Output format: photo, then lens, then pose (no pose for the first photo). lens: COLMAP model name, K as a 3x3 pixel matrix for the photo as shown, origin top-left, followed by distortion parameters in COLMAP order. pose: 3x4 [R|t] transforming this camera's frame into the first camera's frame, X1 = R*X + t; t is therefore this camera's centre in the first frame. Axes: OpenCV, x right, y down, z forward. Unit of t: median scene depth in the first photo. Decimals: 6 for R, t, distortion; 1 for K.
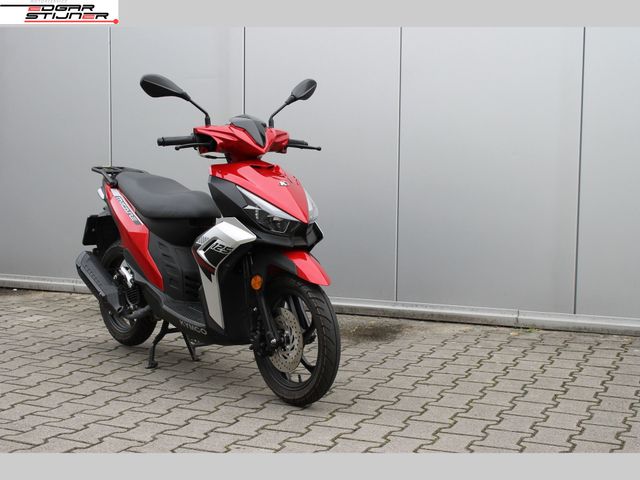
lens RADIAL K [[934.6, 0, 320.0], [0, 934.6, 240.0], [0, 0, 1]] dist [-0.045443, 0.029360]
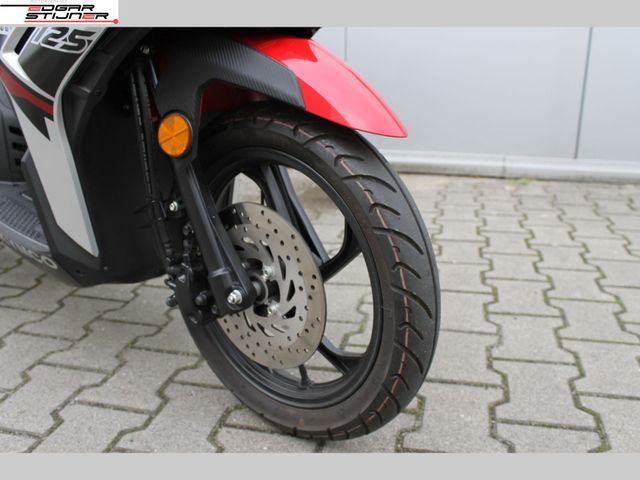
lens RADIAL K [[611.4, 0, 320.0], [0, 611.4, 240.0], [0, 0, 1]] dist [-0.150006, 0.159493]
pose [[0.979838, -0.070065, 0.187105, -0.058537], [0.025530, 0.972724, 0.230557, 0.032541], [-0.198155, -0.221132, 0.954901, 0.753933]]
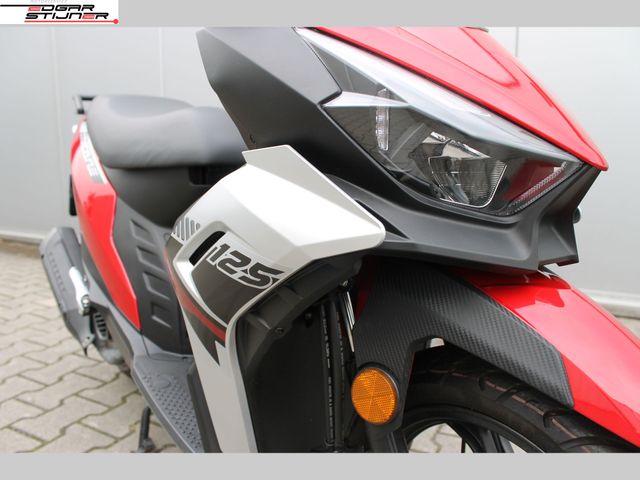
lens RADIAL K [[538.6, 0, 320.0], [0, 538.6, 240.0], [0, 0, 1]] dist [-0.170596, 0.146078]
pose [[0.998600, -0.001539, -0.052867, -0.073693], [0.005974, 0.996462, 0.083833, -0.010962], [0.052551, -0.084031, 0.995076, 0.839102]]
